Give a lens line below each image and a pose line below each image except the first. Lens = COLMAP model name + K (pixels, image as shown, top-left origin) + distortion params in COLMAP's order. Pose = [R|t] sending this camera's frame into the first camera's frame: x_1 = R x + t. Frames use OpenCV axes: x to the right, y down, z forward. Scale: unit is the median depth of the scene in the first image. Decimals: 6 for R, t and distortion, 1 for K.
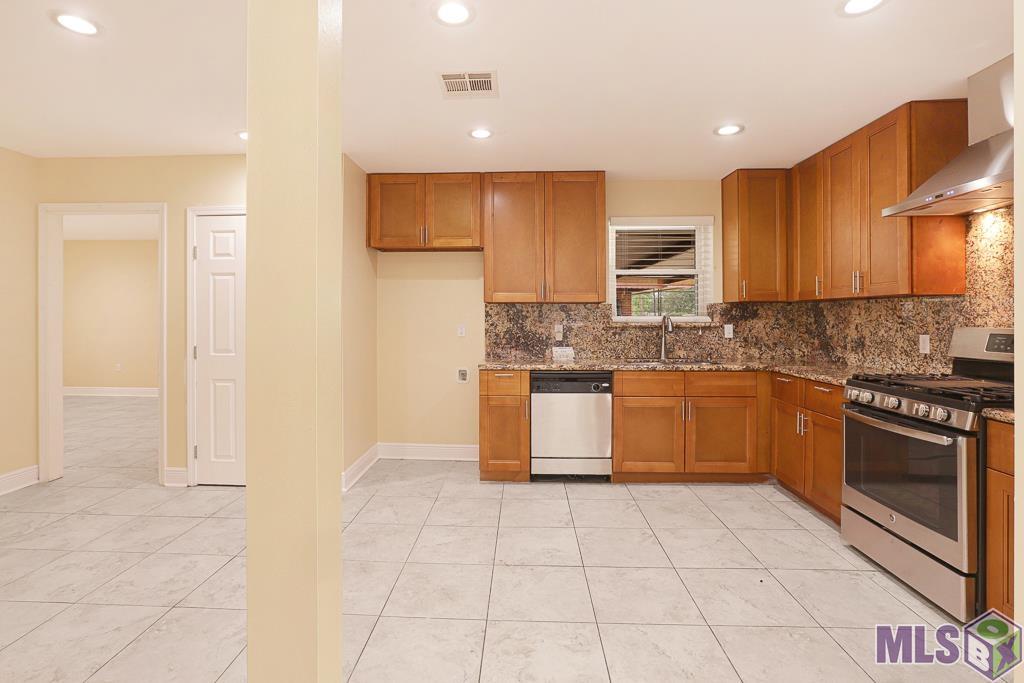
lens RADIAL K [[484.0, 0, 500.1], [0, 484.0, 320.0], [0, 0, 1]] dist [-0.047256, 0.021069]
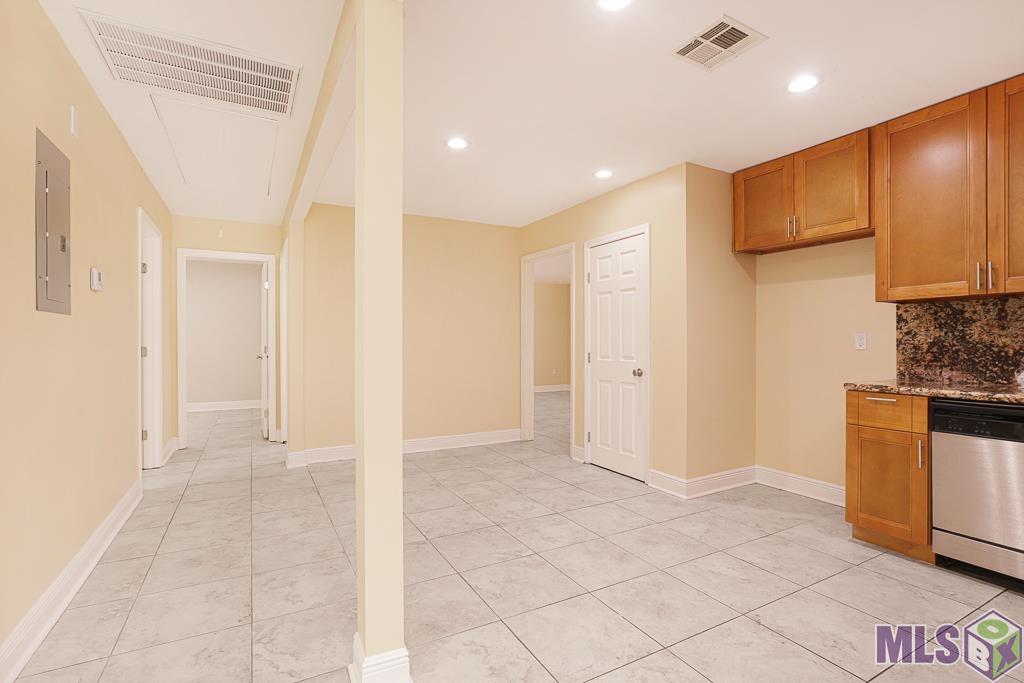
lens RADIAL K [[478.2, 0, 504.2], [0, 478.2, 344.0], [0, 0, 1]] dist [-0.043163, 0.020080]
pose [[0.515415, 0.003022, -0.856935, 0.293533], [-0.004063, 0.999991, 0.001083, 0.030021], [0.856931, 0.002924, 0.515423, 0.145487]]
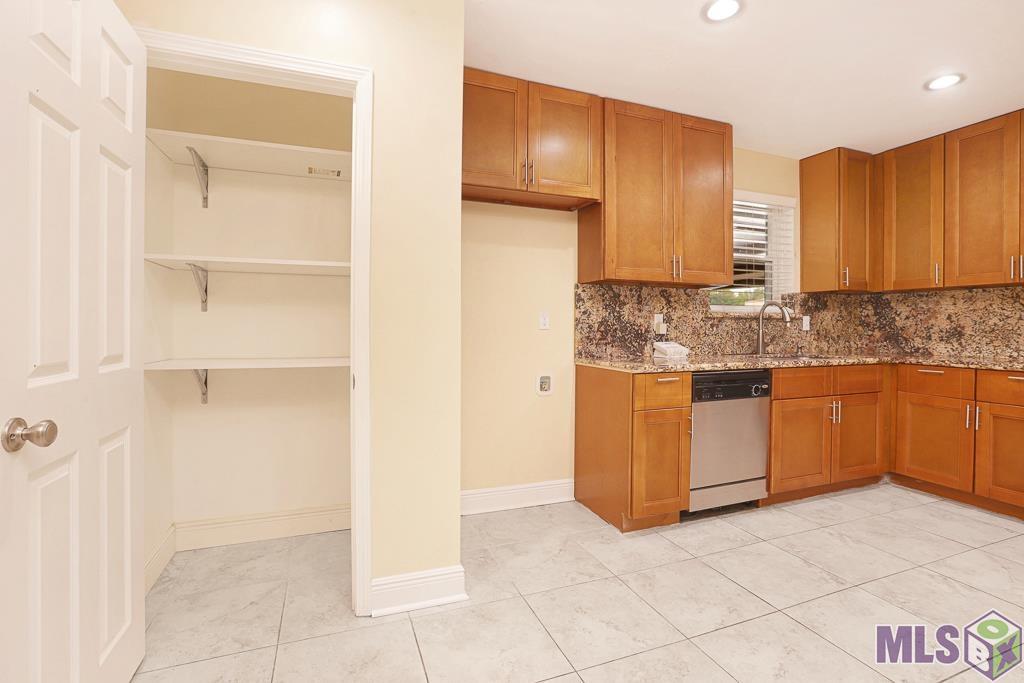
lens RADIAL K [[470.0, 0, 508.6], [0, 470.0, 328.9], [0, 0, 1]] dist [-0.046504, 0.018500]
pose [[0.917136, 0.001420, 0.398573, -0.442115], [-0.002186, 0.999997, 0.001468, 0.036520], [-0.398570, -0.002217, 0.917135, 0.431911]]
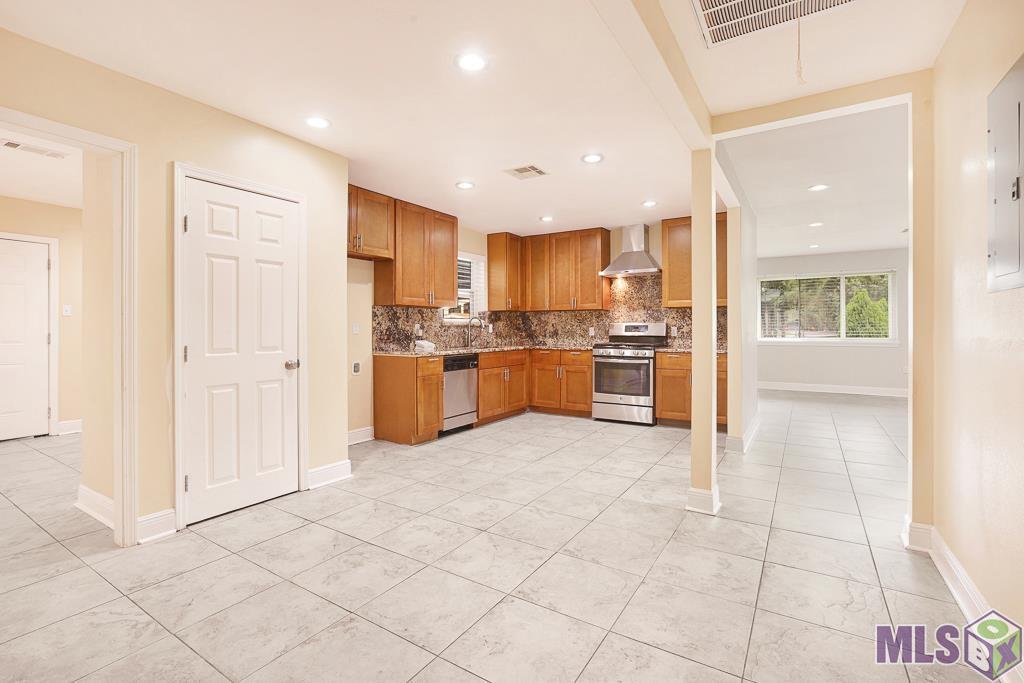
lens RADIAL K [[470.0, 0, 508.6], [0, 470.0, 328.9], [0, 0, 1]] dist [-0.046504, 0.018500]
pose [[0.499243, -0.001223, 0.866461, -0.934250], [0.007374, 0.999969, -0.002838, 0.031528], [-0.866430, 0.007806, 0.499237, 0.160902]]
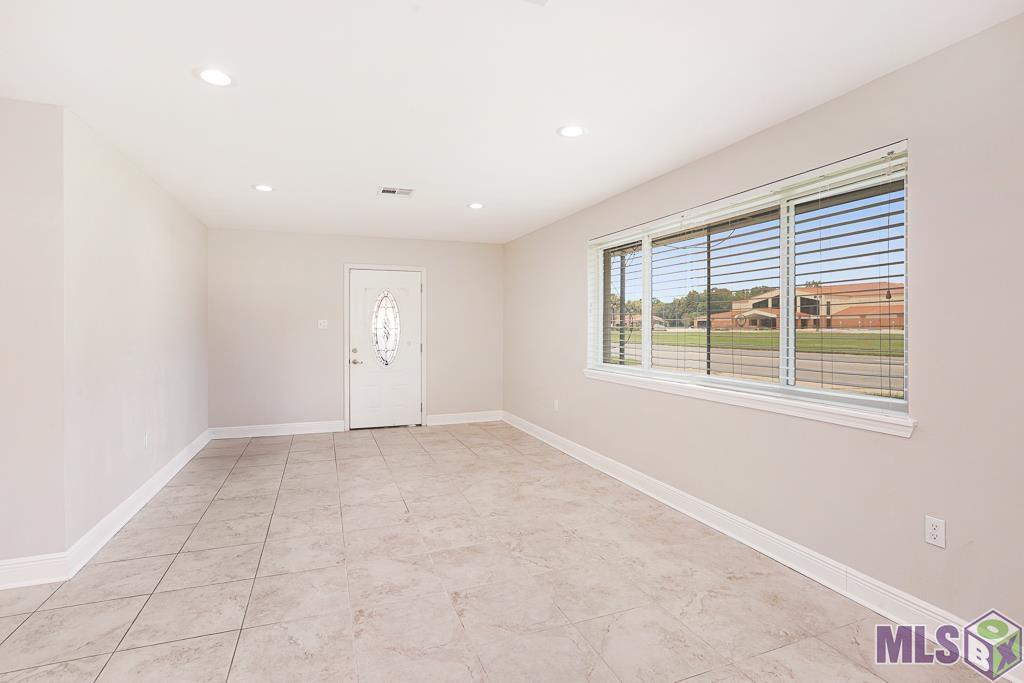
lens RADIAL K [[485.6, 0, 494.8], [0, 485.6, 324.2], [0, 0, 1]] dist [-0.051865, 0.026445]
pose [[0.920819, 0.002410, 0.389982, 0.956041], [0.002206, 0.999933, -0.011386, -0.009623], [-0.389983, 0.011345, 0.920752, -0.602156]]
